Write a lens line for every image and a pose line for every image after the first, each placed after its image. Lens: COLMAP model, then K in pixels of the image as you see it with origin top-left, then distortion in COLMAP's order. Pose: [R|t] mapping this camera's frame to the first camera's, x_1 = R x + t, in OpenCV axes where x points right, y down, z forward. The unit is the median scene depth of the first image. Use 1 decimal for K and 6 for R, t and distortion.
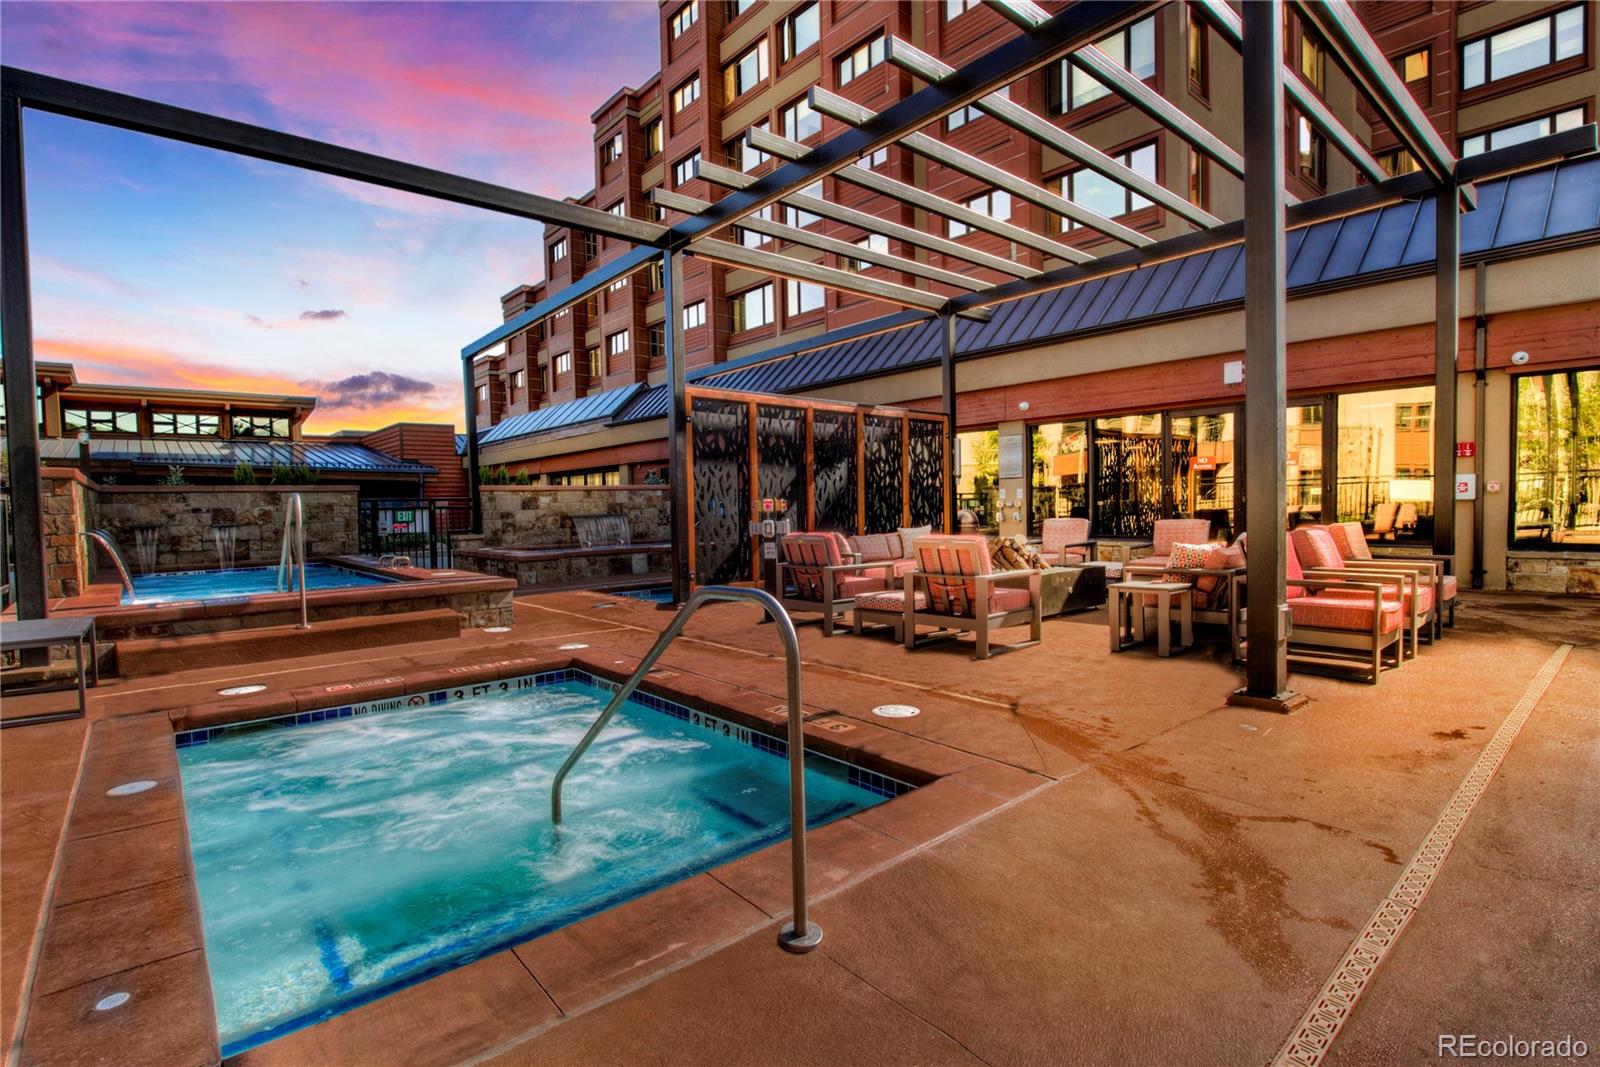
lens RADIAL K [[760.6, 0, 800.0], [0, 760.6, 533.5], [0, 0, 1]] dist [-0.001582, -0.004460]
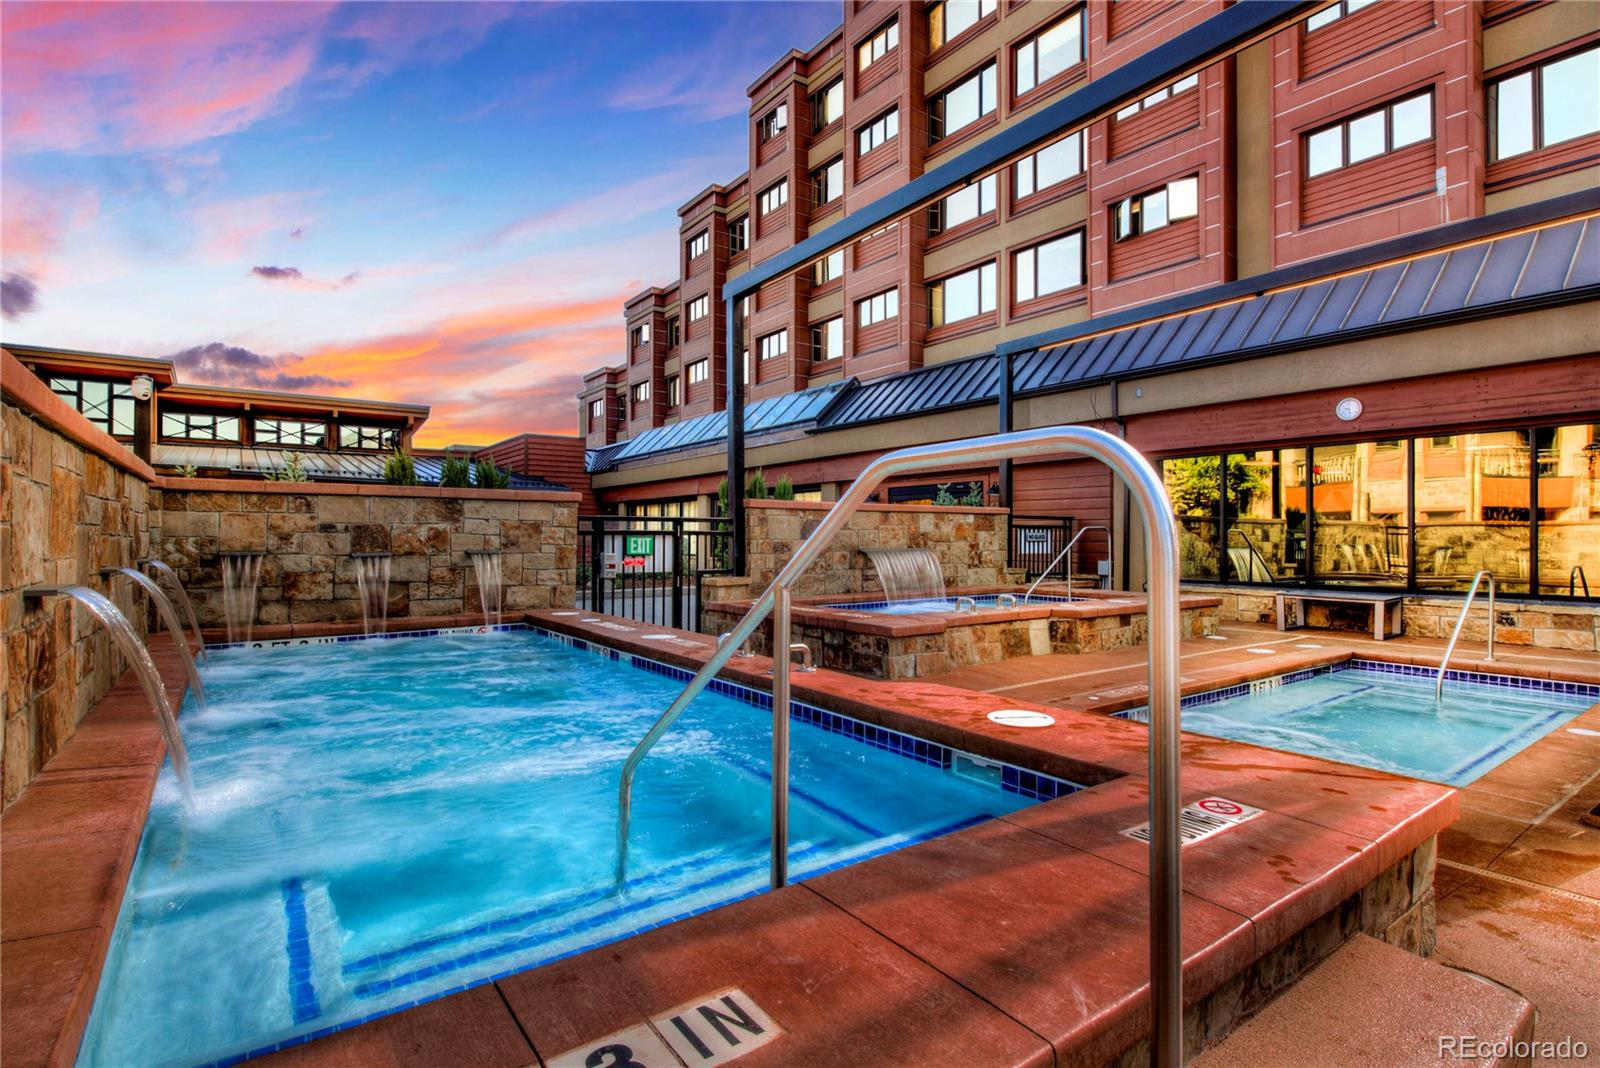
lens RADIAL K [[776.6, 0, 802.8], [0, 776.6, 533.8], [0, 0, 1]] dist [-0.003201, -0.000717]
pose [[0.996057, 0.023224, -0.085616, -0.164212], [-0.026958, 0.998723, -0.042719, -0.004433], [0.084515, 0.044858, 0.995412, 0.190169]]
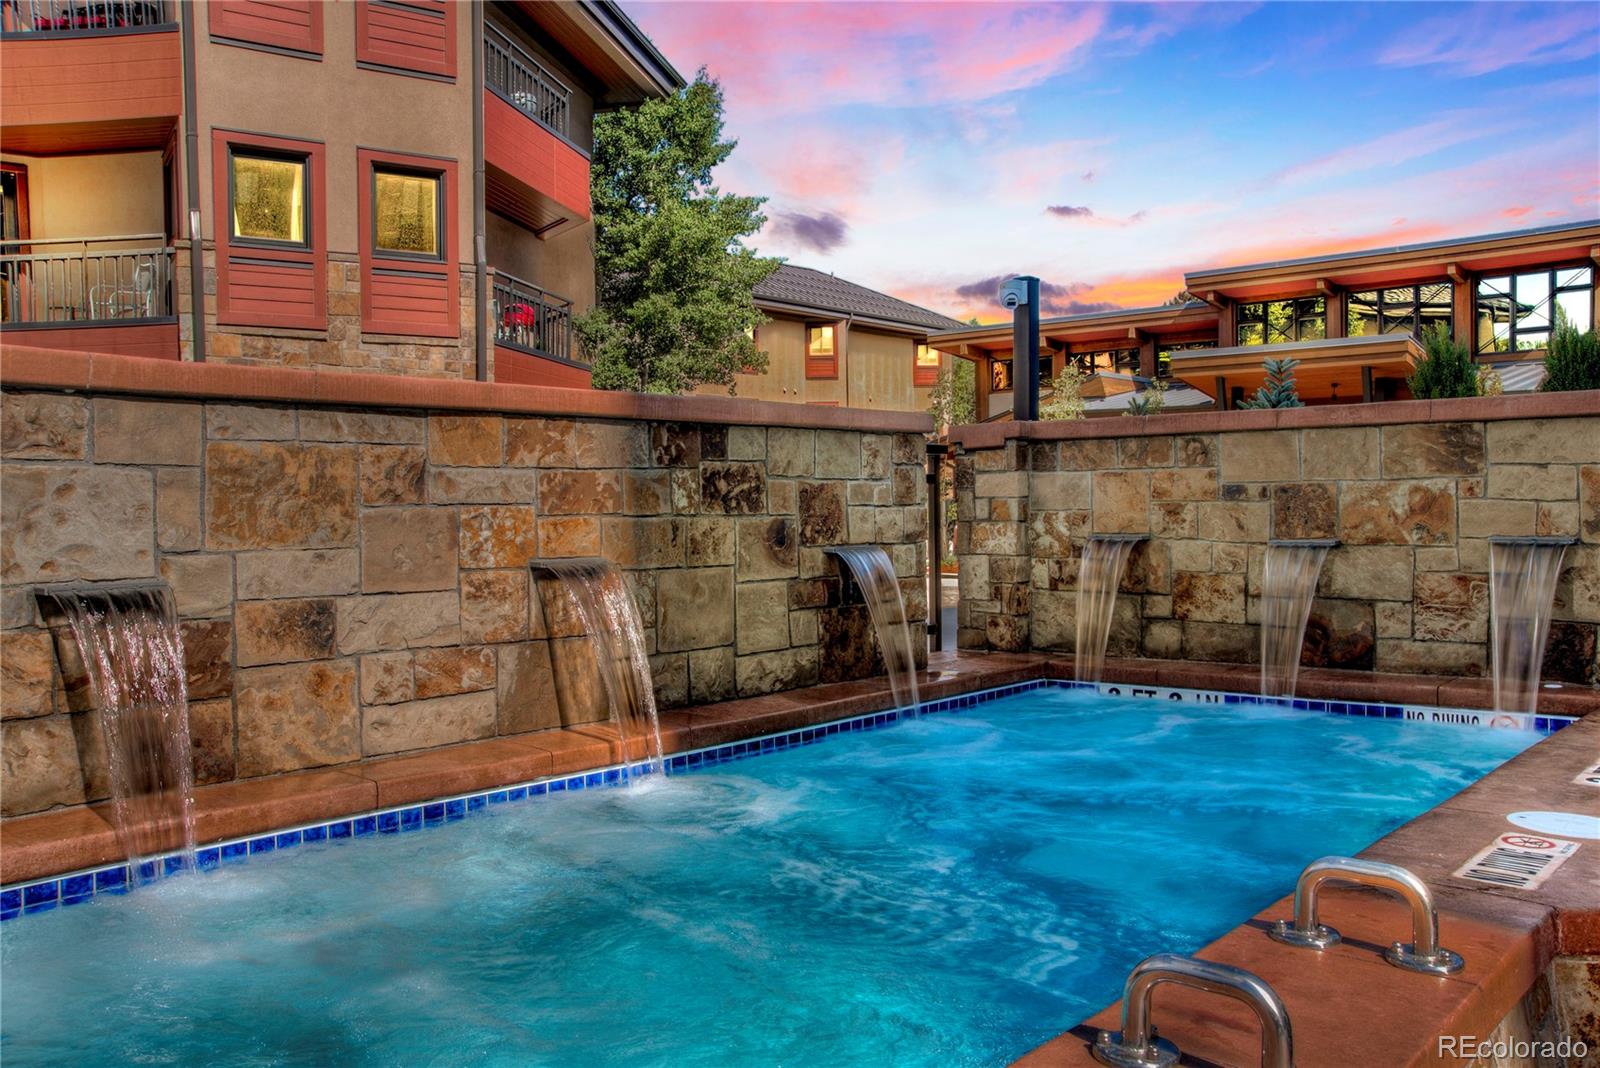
lens RADIAL K [[1329.4, 0, 801.4], [0, 1329.4, 562.0], [0, 0, 1]] dist [-0.116740, 0.153761]
pose [[0.141579, 0.059158, -0.988158, -0.122658], [-0.030614, 0.997997, 0.055361, -0.010786], [0.989453, 0.022414, 0.143107, 0.311406]]
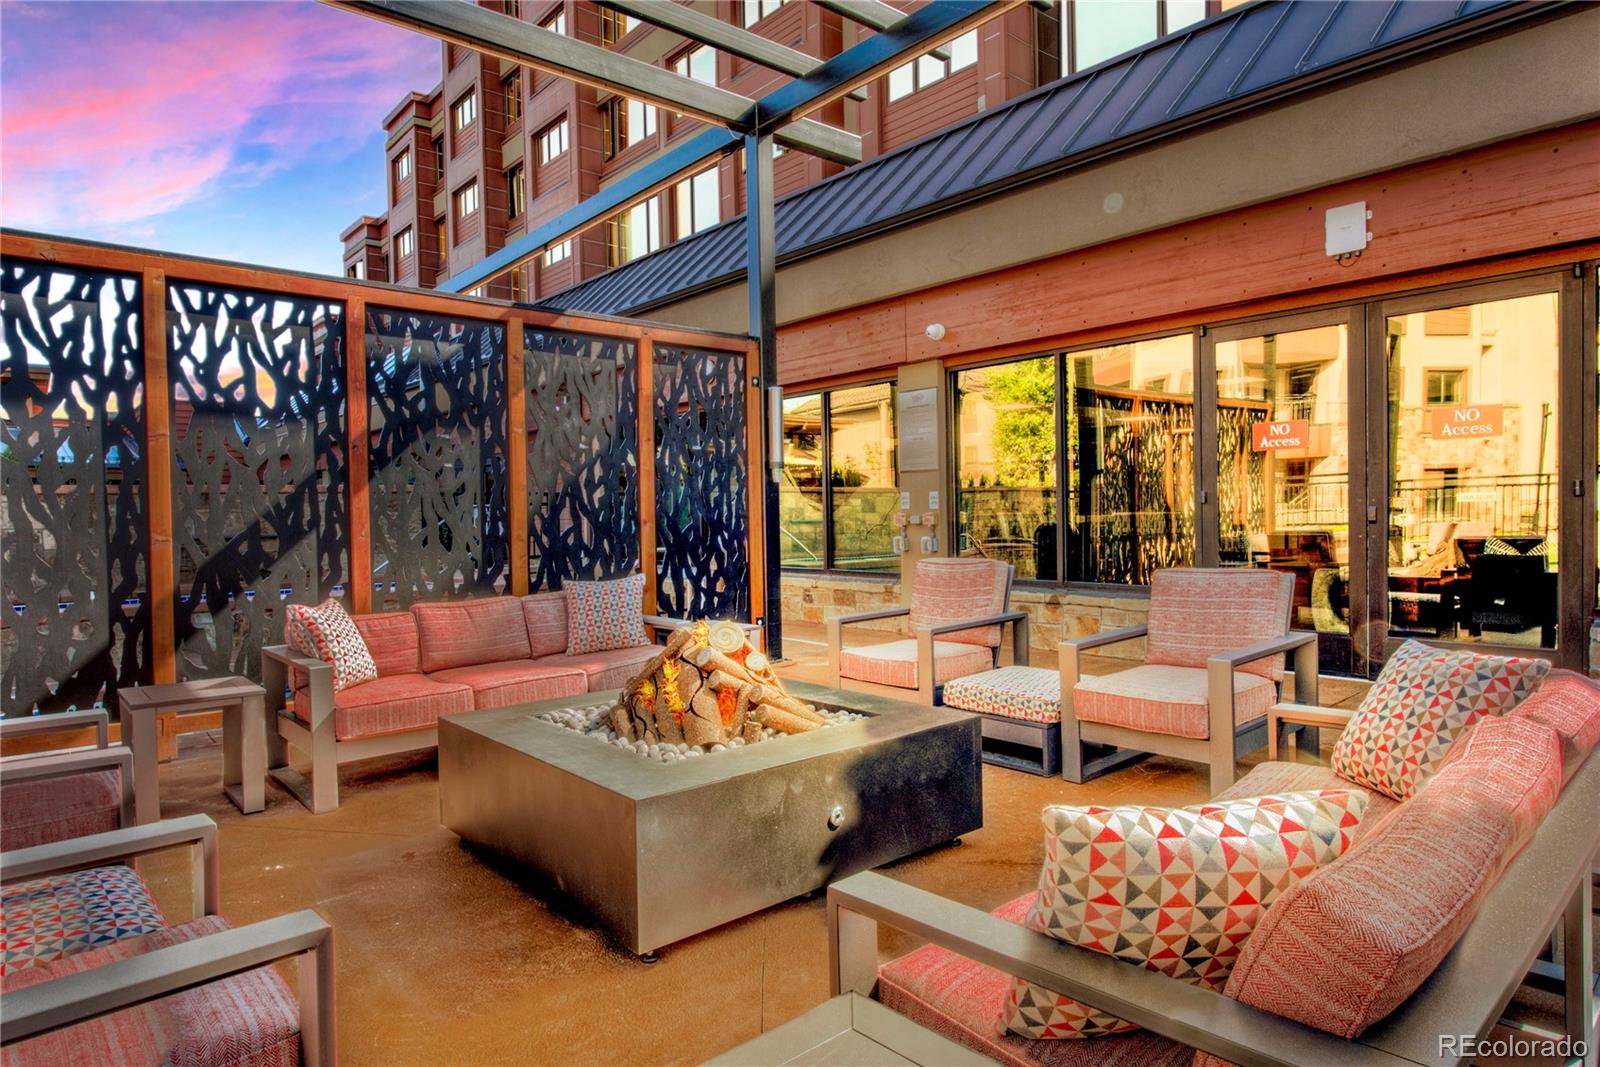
lens RADIAL K [[929.4, 0, 800.0], [0, 929.4, 533.5], [0, 0, 1]] dist [-0.003655, -0.000686]
pose [[0.999998, 0.001889, -0.001052, 0.095436], [-0.001906, 0.999861, -0.016563, -0.009239], [0.001020, 0.016565, 0.999862, 0.174497]]
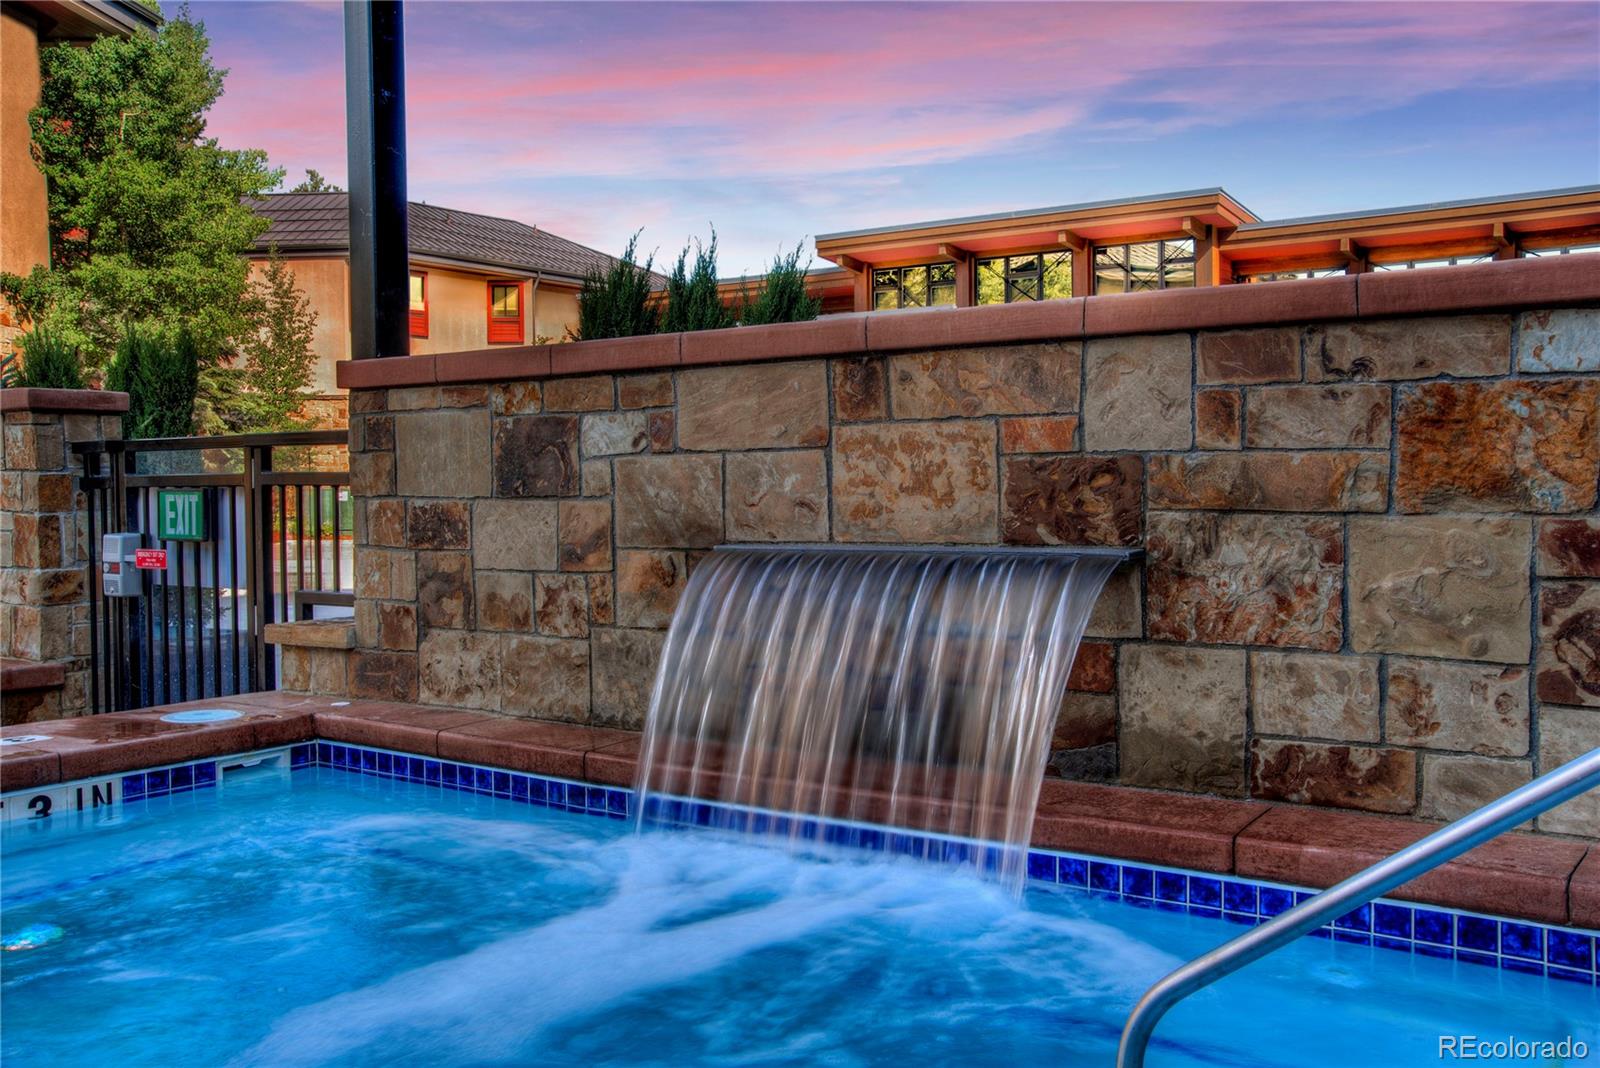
lens RADIAL K [[1521.3, 0, 800.0], [0, 1521.3, 534.0], [0, 0, 1]] dist [-0.128362, 0.351100]
pose [[0.235467, 0.050196, -0.970585, -0.018963], [-0.037025, 0.998404, 0.042653, -0.021059], [0.971177, 0.025892, 0.236950, 0.523351]]
